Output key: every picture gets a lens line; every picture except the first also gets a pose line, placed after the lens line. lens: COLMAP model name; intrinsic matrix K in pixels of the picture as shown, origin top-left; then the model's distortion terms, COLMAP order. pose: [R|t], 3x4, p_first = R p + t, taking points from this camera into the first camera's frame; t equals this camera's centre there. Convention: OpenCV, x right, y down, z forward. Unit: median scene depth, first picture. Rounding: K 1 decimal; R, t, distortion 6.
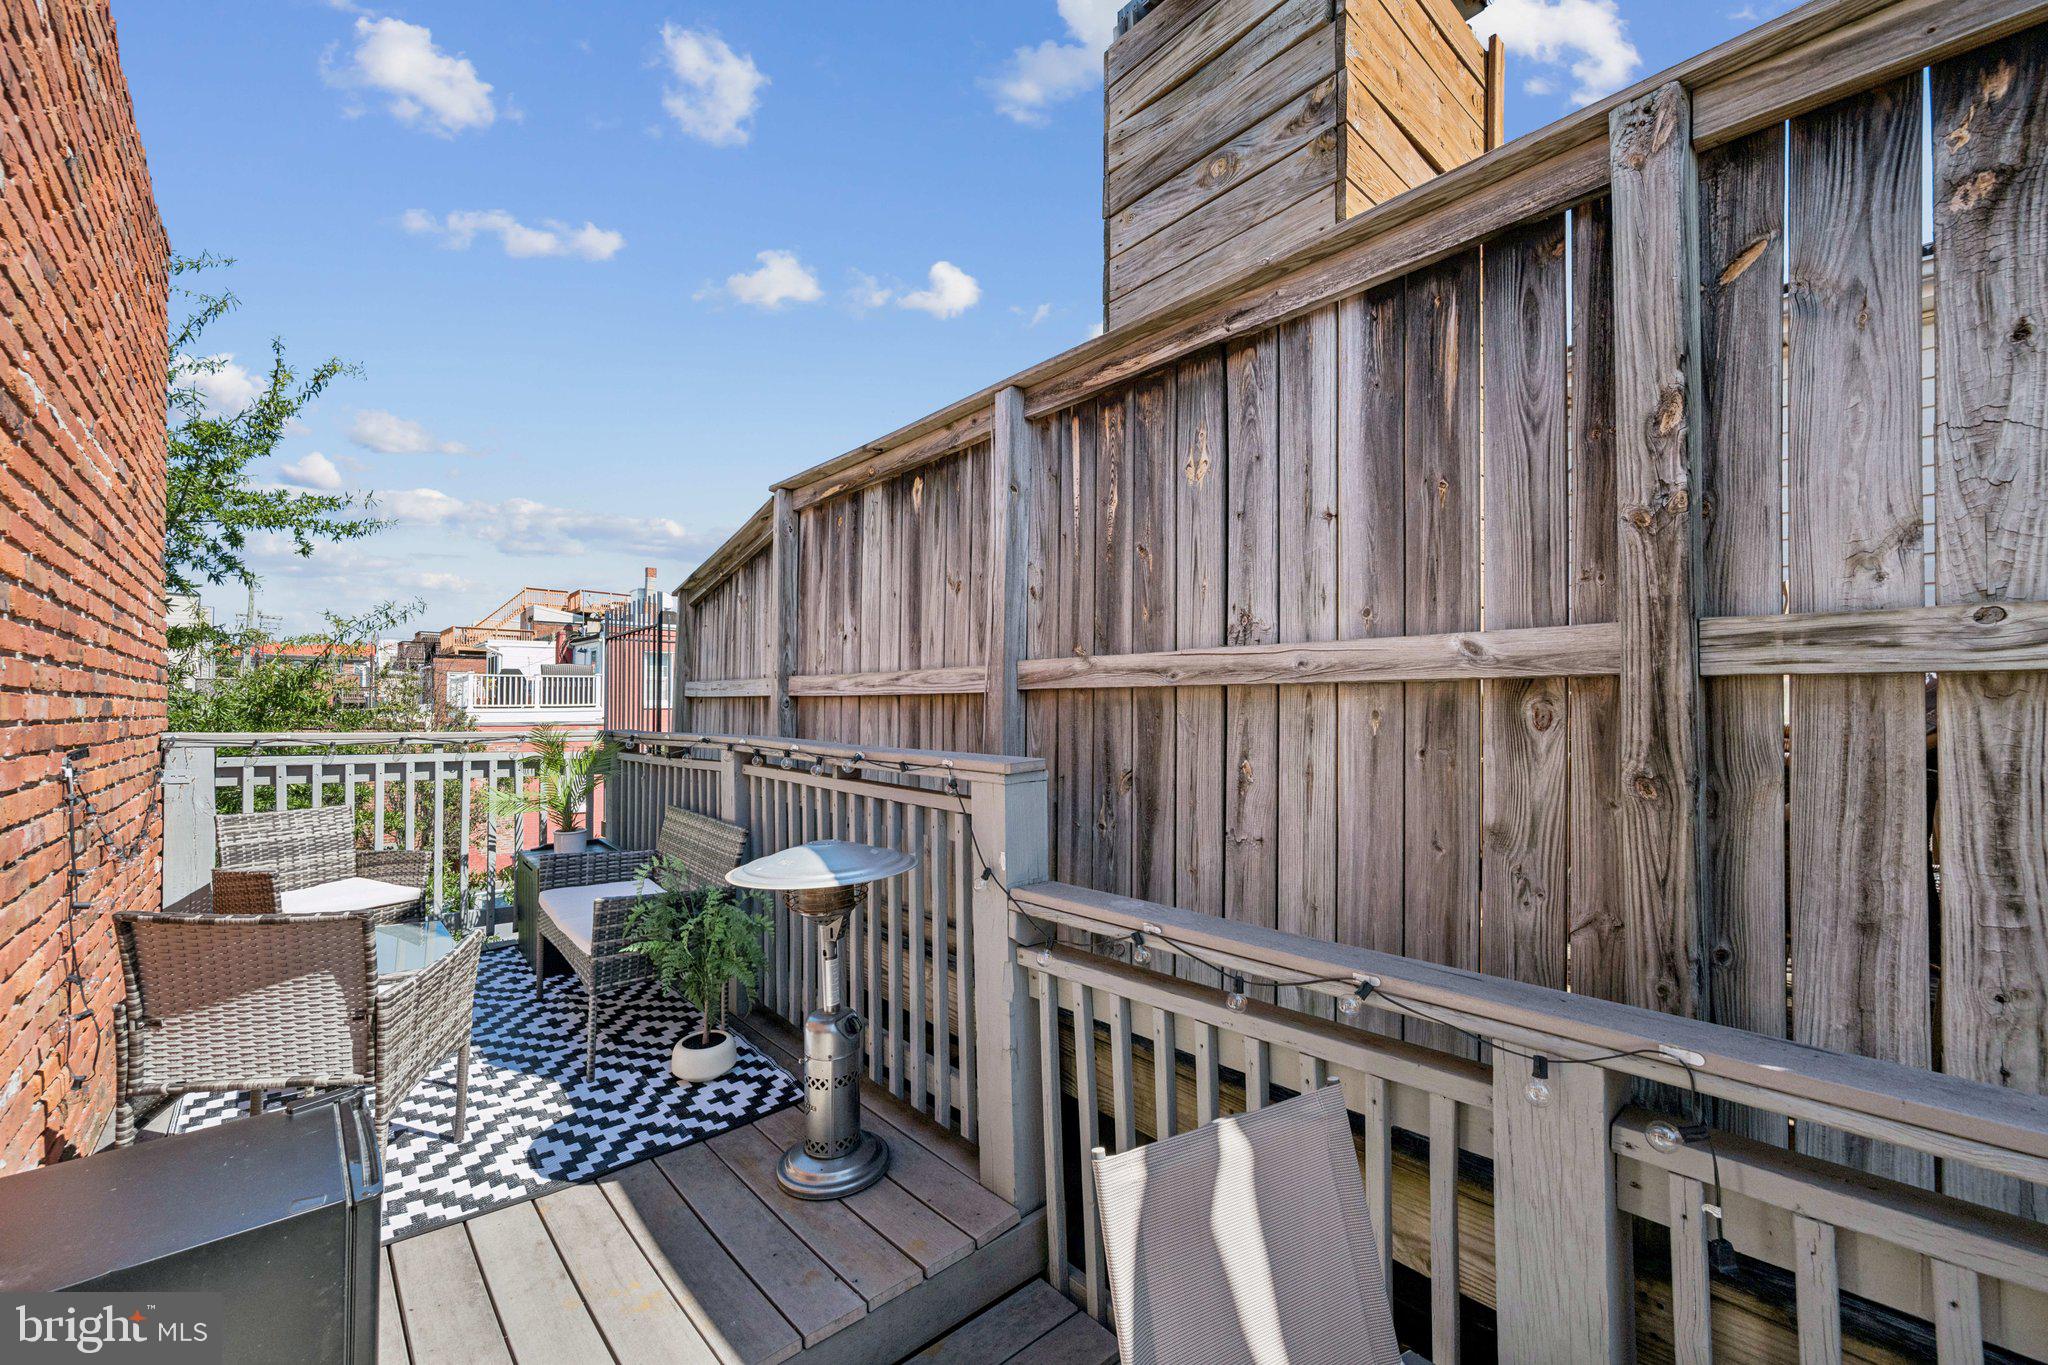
lens RADIAL K [[817.2, 0, 1026.6], [0, 817.2, 691.6], [0, 0, 1]] dist [0.001567, 0.000048]
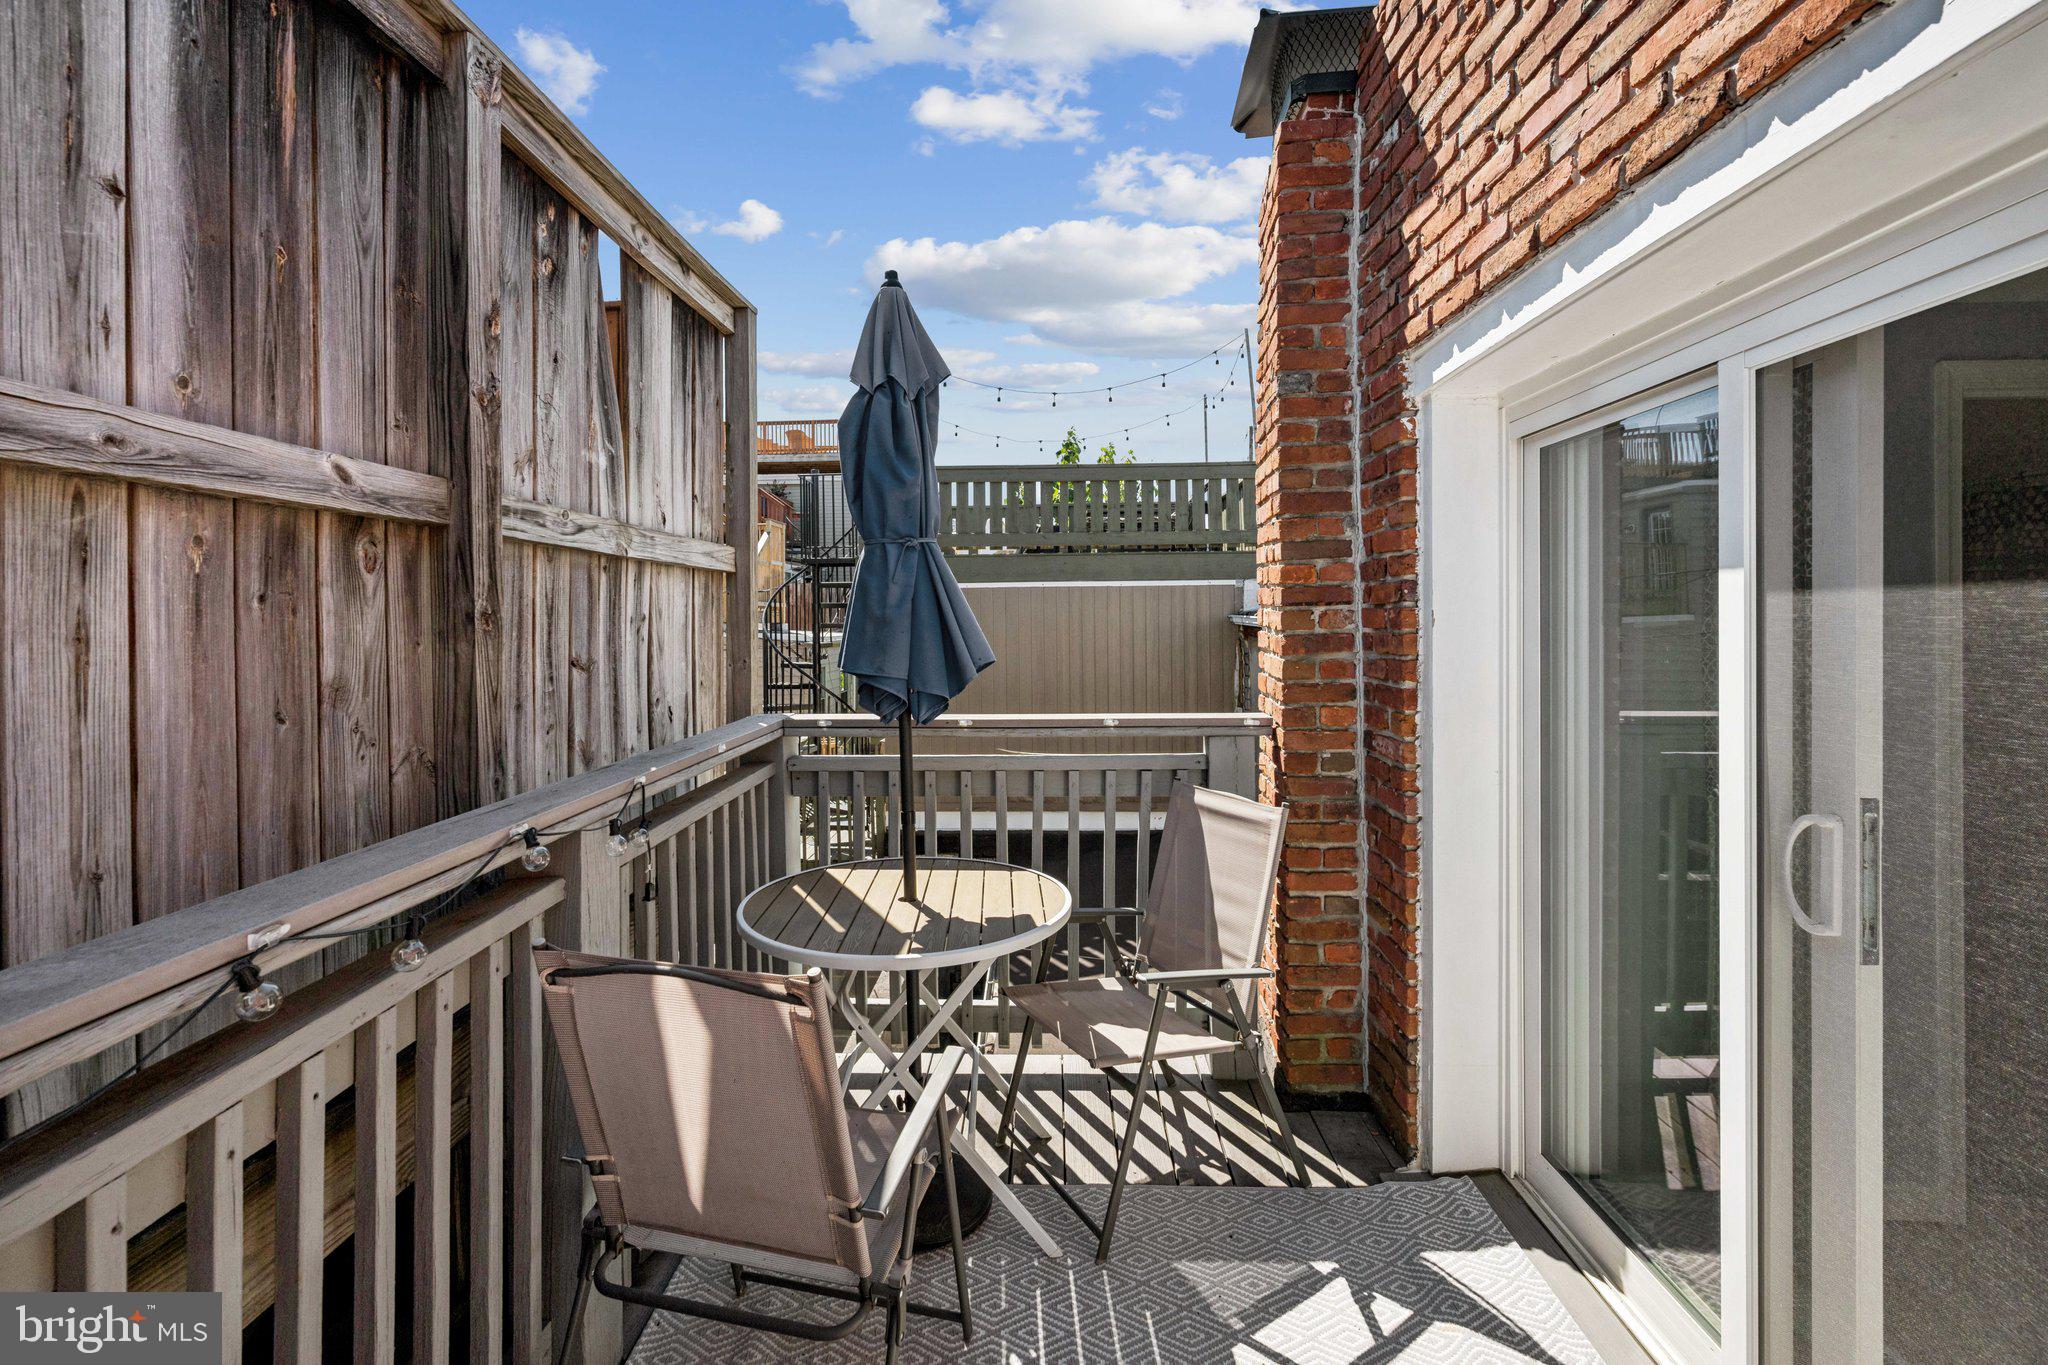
lens RADIAL K [[906.7, 0, 1023.9], [0, 906.7, 627.2], [0, 0, 1]] dist [-0.000865, -0.000247]
pose [[-0.722251, -0.001853, 0.691628, -0.602970], [-0.009879, 0.999922, -0.007638, 0.103099], [-0.691560, -0.012349, -0.722213, 1.140331]]
